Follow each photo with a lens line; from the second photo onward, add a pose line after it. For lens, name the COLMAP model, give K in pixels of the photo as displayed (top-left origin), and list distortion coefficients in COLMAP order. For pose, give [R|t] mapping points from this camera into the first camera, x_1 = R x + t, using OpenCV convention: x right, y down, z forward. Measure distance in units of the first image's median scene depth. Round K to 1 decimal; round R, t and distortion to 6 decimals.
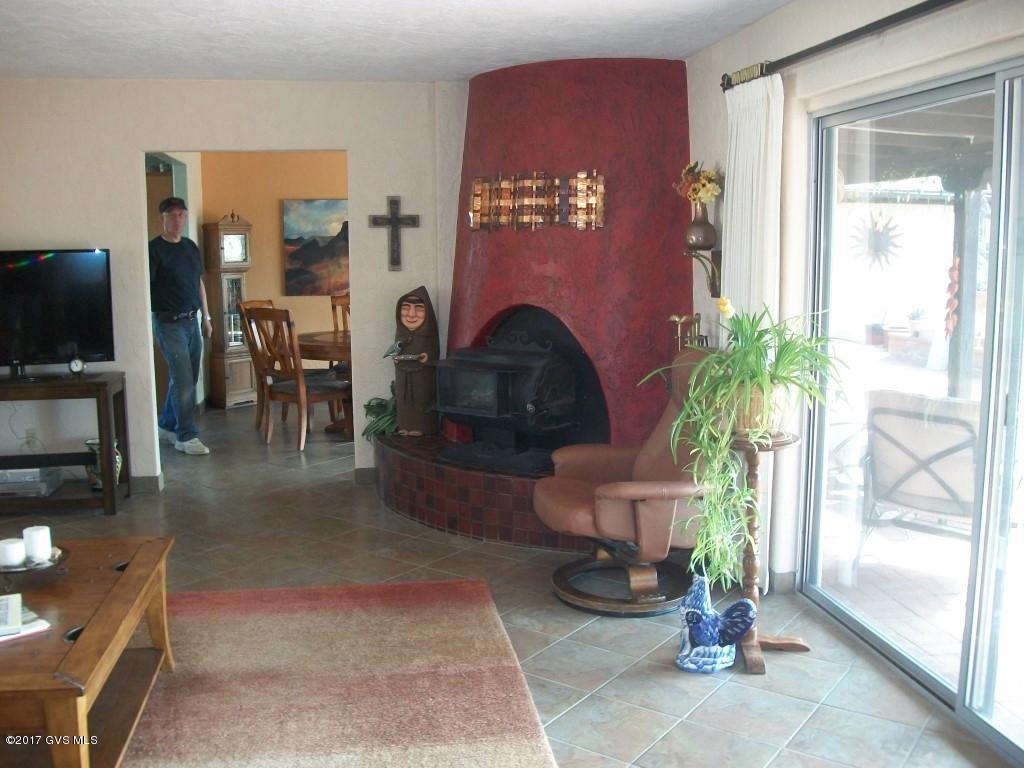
lens RADIAL K [[972.0, 0, 512.0], [0, 972.0, 384.0], [0, 0, 1]] dist [-0.138052, 0.027656]
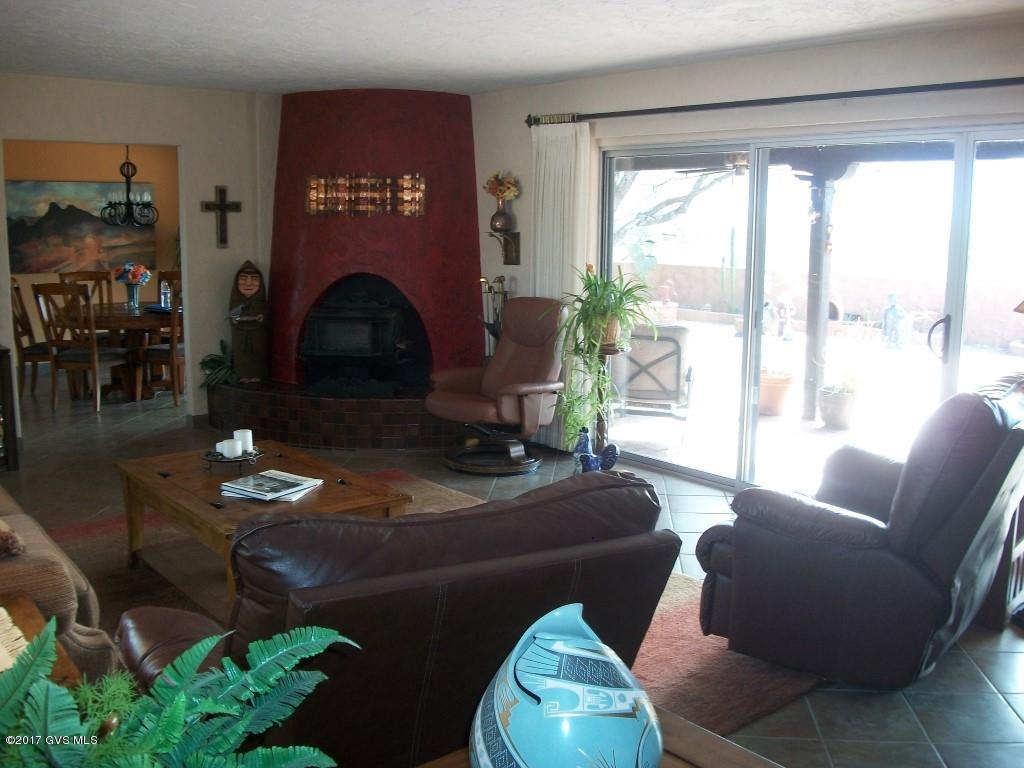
lens RADIAL K [[972.0, 0, 512.0], [0, 972.0, 384.0], [0, 0, 1]] dist [-0.138052, 0.027656]
pose [[0.866989, -0.069938, 0.493396, -0.475511], [0.056485, 0.997514, 0.042142, 0.025580], [-0.495116, -0.008668, 0.868783, -0.248692]]
